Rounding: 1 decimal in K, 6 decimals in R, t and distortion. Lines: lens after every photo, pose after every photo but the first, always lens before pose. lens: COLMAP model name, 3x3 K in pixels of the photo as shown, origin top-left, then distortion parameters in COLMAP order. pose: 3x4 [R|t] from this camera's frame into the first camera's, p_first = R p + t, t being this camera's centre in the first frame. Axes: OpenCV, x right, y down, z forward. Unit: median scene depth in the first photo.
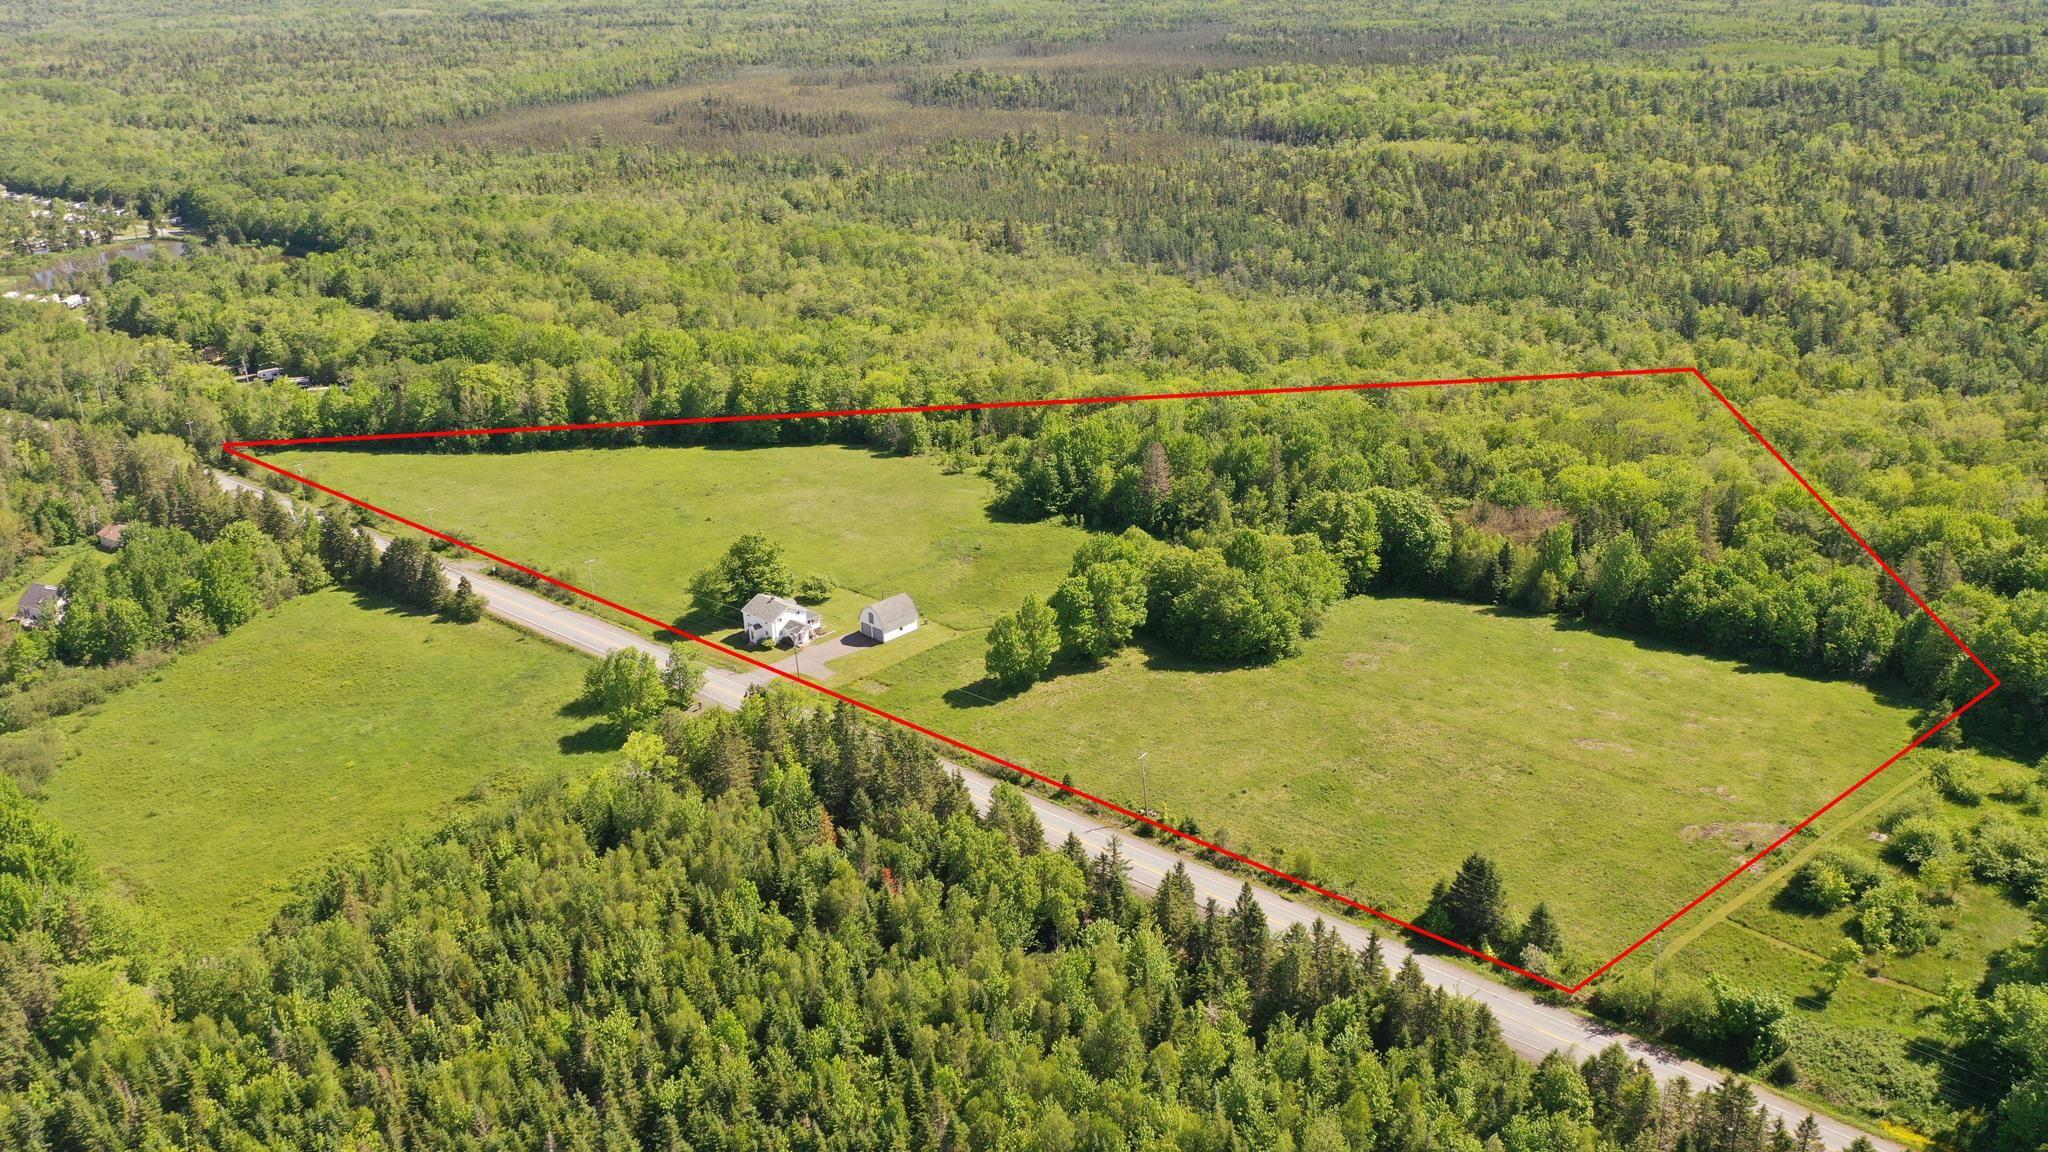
lens RADIAL K [[1714.1, 0, 1024.0], [0, 1714.1, 576.0], [0, 0, 1]] dist [0.001710, 0.007764]
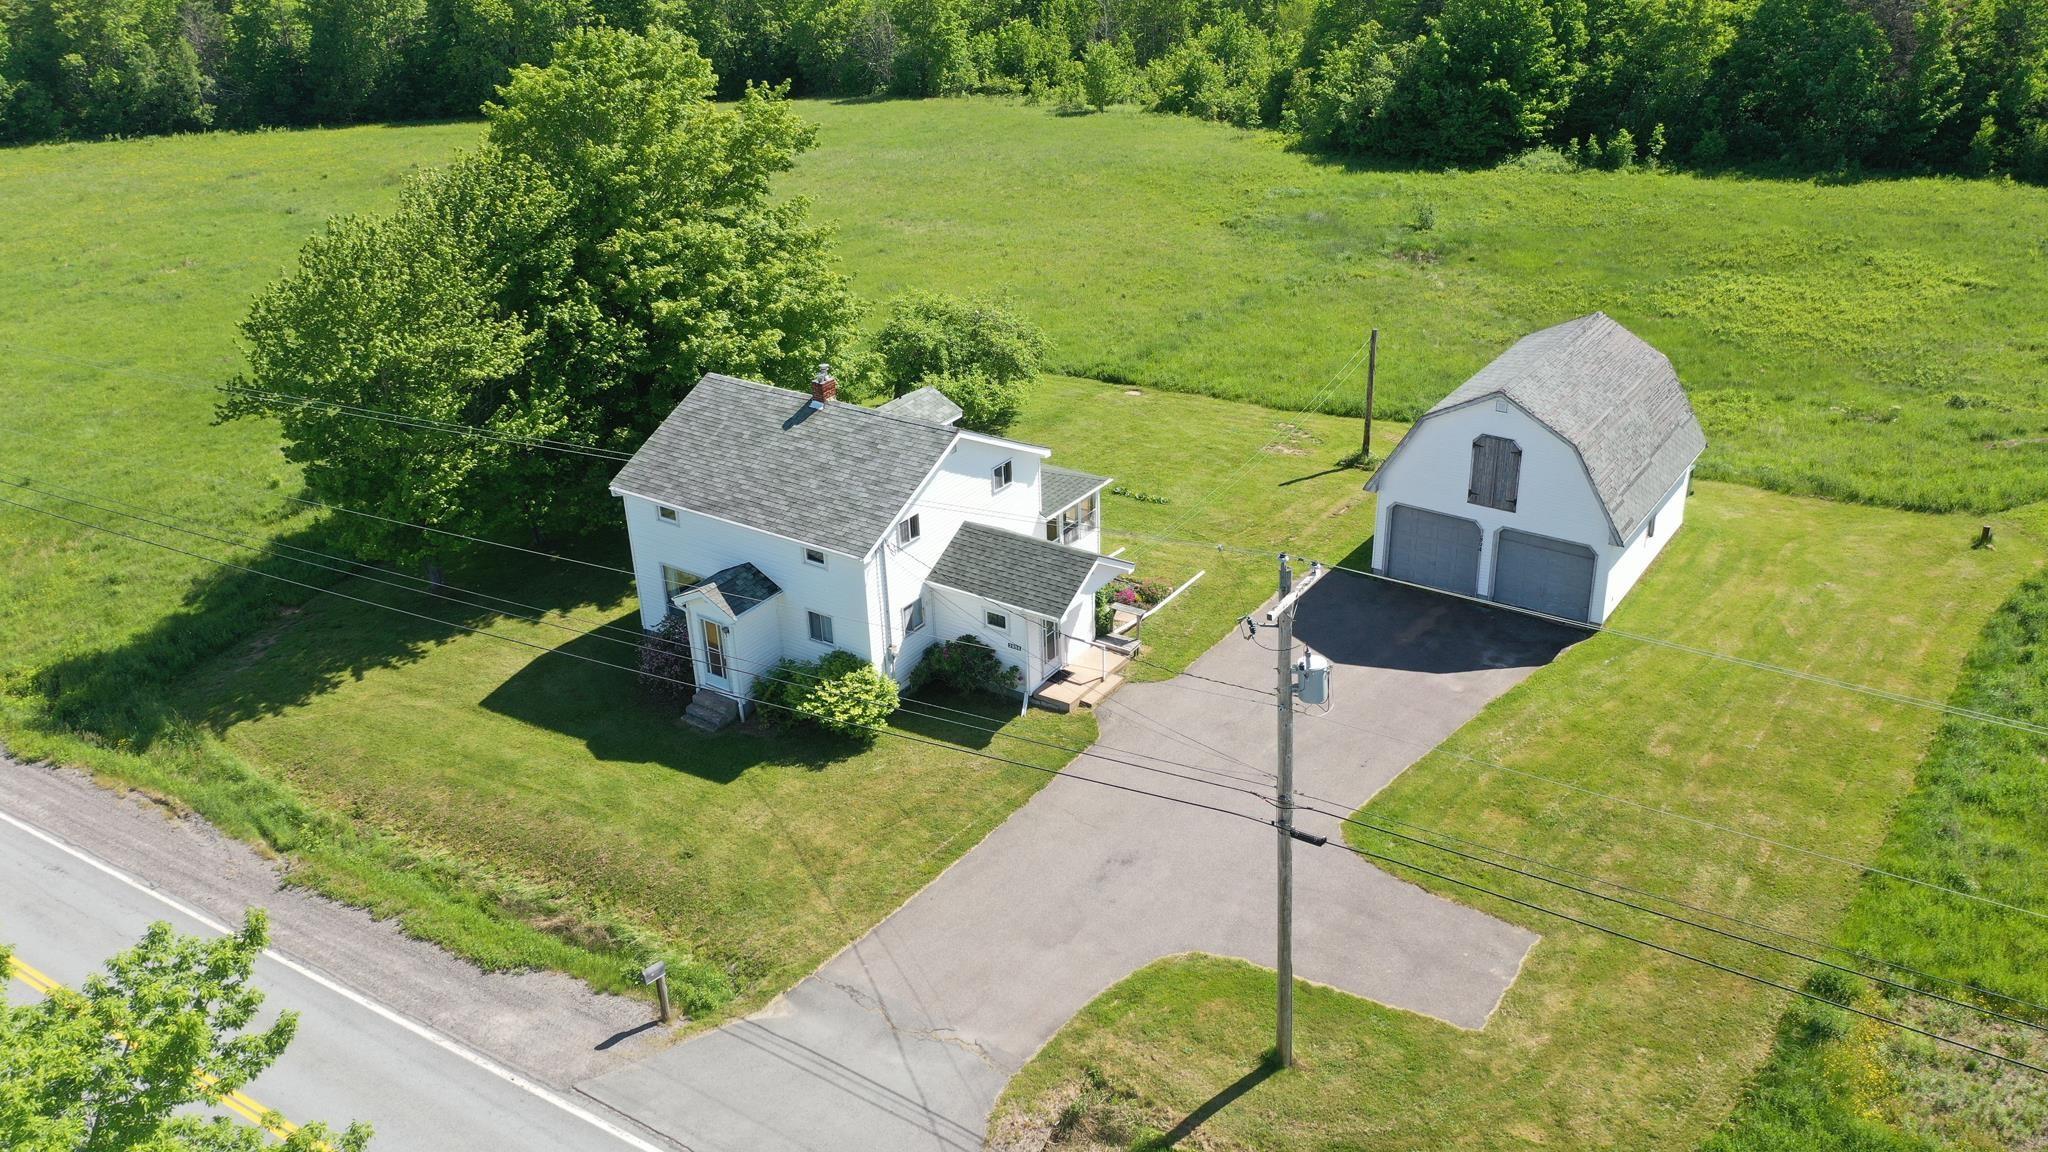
lens RADIAL K [[1714.1, 0, 1024.0], [0, 1714.1, 576.0], [0, 0, 1]] dist [0.001710, 0.007764]
pose [[0.987270, -0.078275, 0.138459, -0.148063], [0.070564, 0.995716, 0.059757, 0.021230], [-0.142544, -0.049226, 0.988564, 0.833838]]
